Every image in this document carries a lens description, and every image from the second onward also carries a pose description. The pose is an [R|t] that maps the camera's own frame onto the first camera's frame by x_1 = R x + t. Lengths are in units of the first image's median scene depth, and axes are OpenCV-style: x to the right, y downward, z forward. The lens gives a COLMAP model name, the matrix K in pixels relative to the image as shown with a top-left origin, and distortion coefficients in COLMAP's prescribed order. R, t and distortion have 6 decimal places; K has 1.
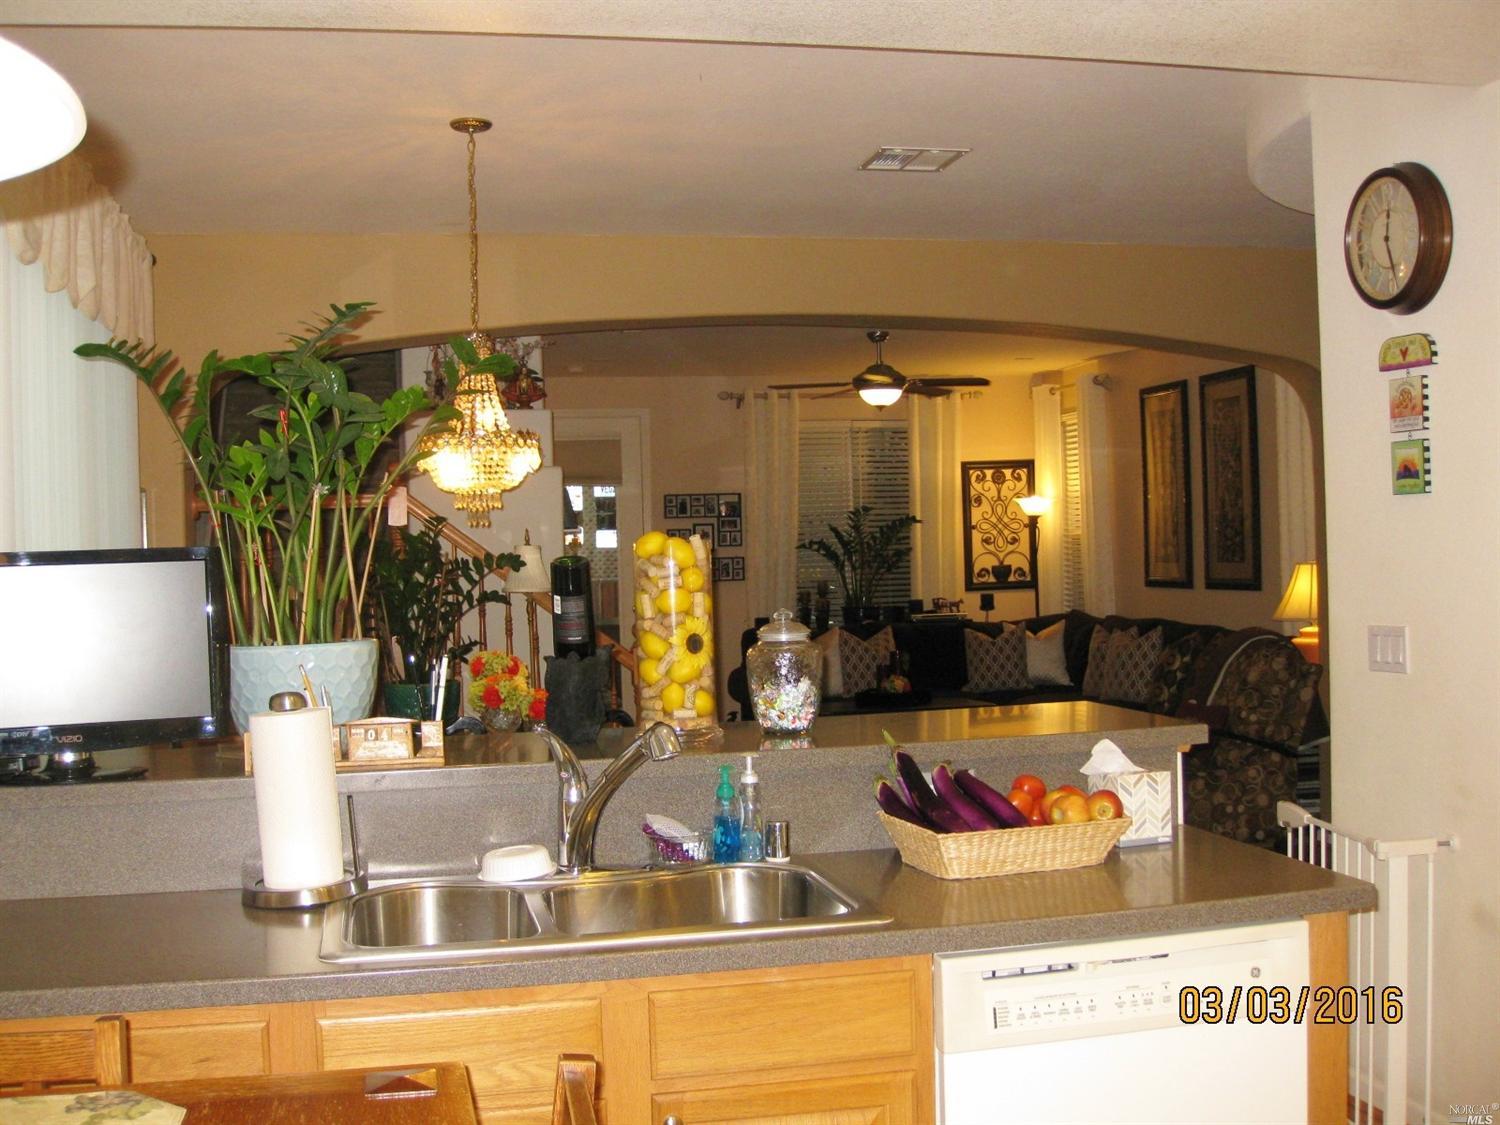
lens RADIAL K [[1668.9, 0, 750.0], [0, 1668.9, 562.5], [0, 0, 1]] dist [-0.165301, 0.107433]
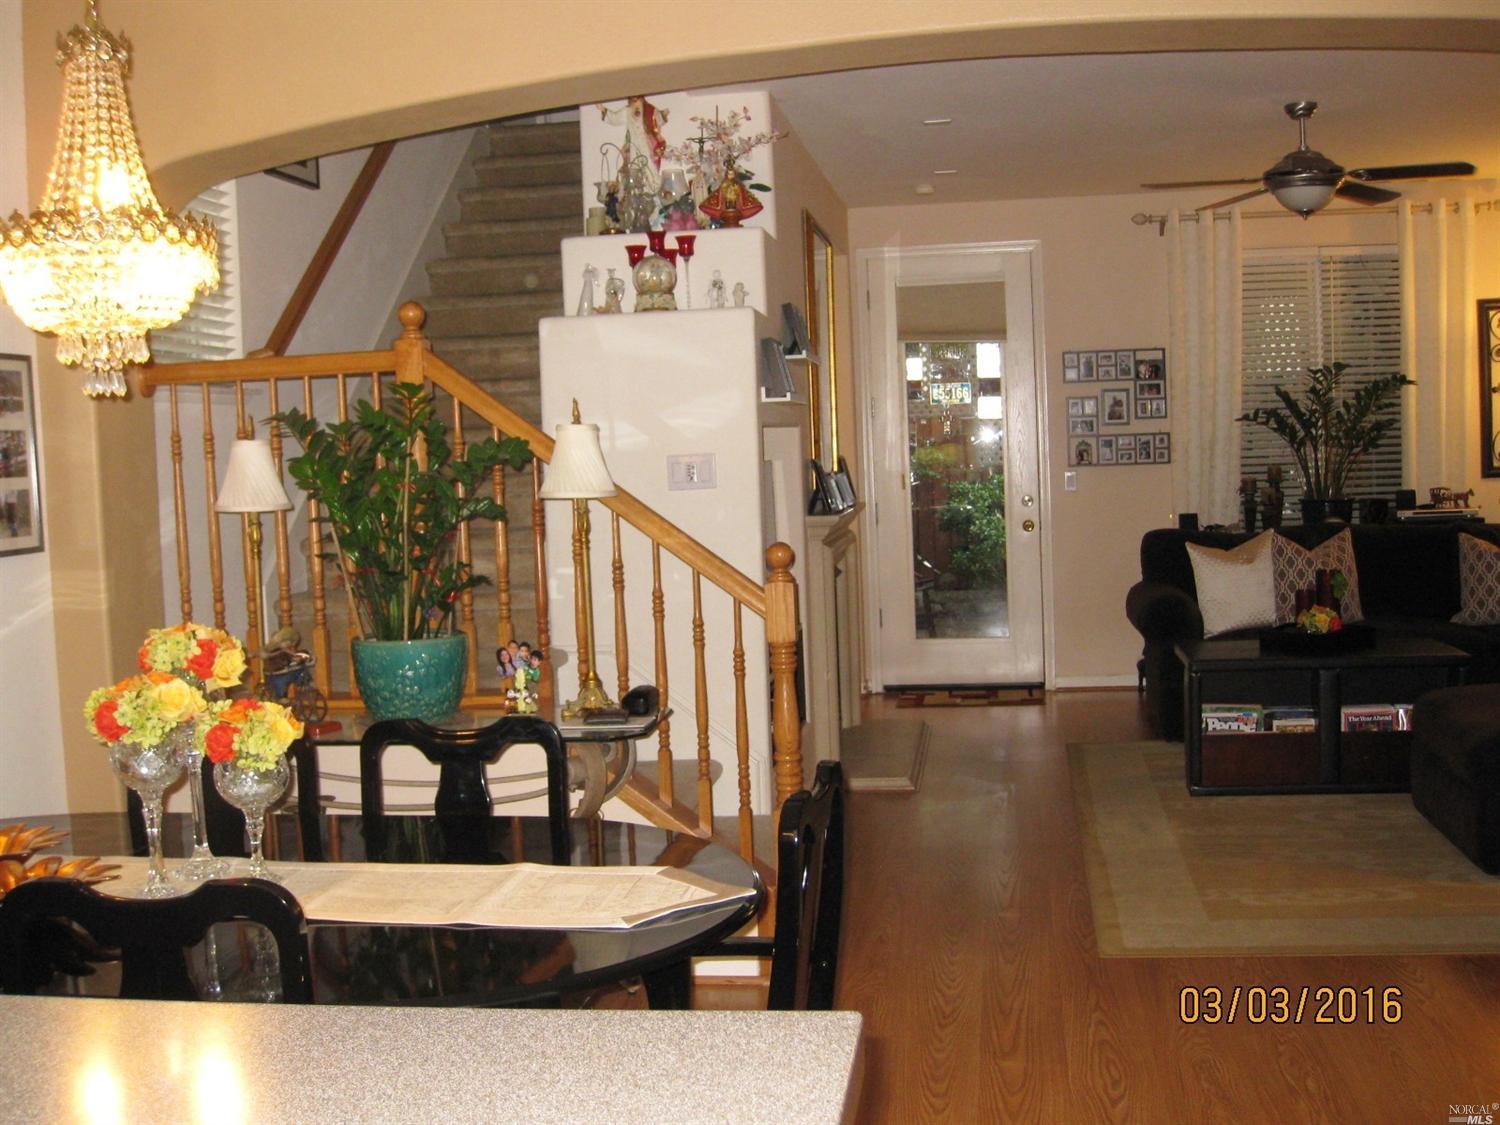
lens RADIAL K [[1668.9, 0, 750.0], [0, 1668.9, 562.5], [0, 0, 1]] dist [-0.165301, 0.107433]
pose [[0.935789, 0.016065, -0.352193, 0.083183], [0.011200, 0.997102, 0.075243, -0.002898], [0.352381, -0.074356, 0.932898, 0.231122]]
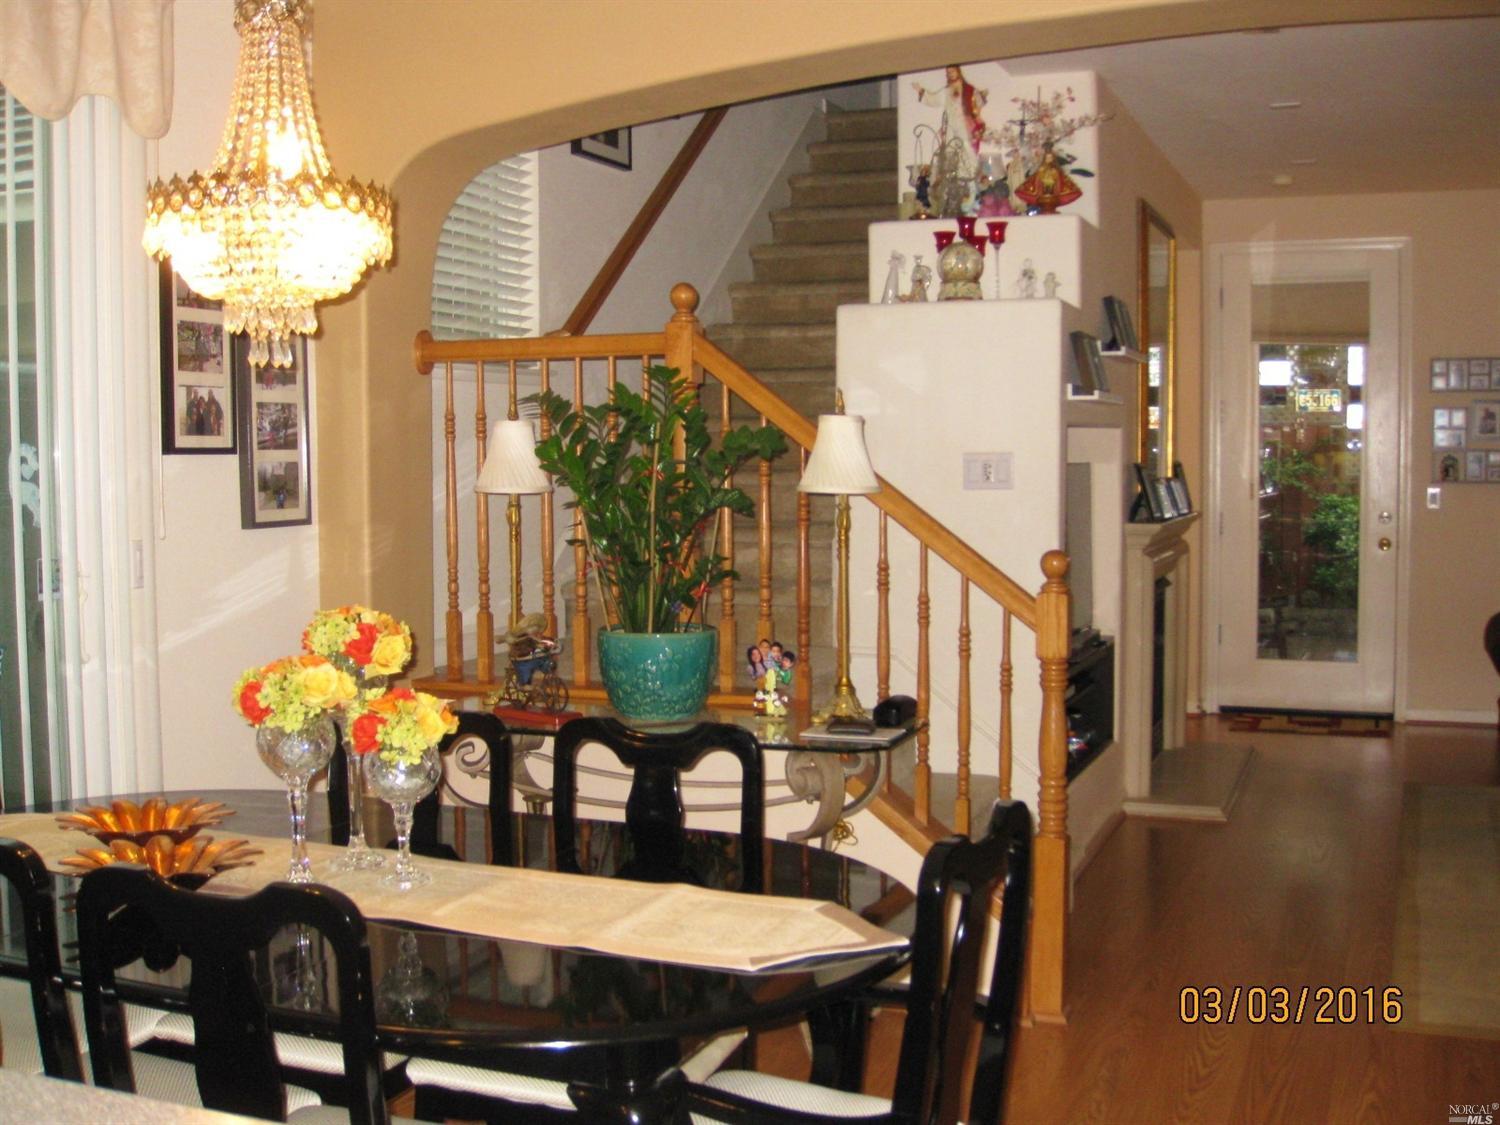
lens RADIAL K [[1668.9, 0, 750.0], [0, 1668.9, 562.5], [0, 0, 1]] dist [-0.165301, 0.107433]
pose [[0.829616, 0.061039, -0.554987, 0.095239], [-0.020541, 0.996670, 0.078911, -0.002581], [0.557956, -0.054066, 0.828108, 0.258676]]
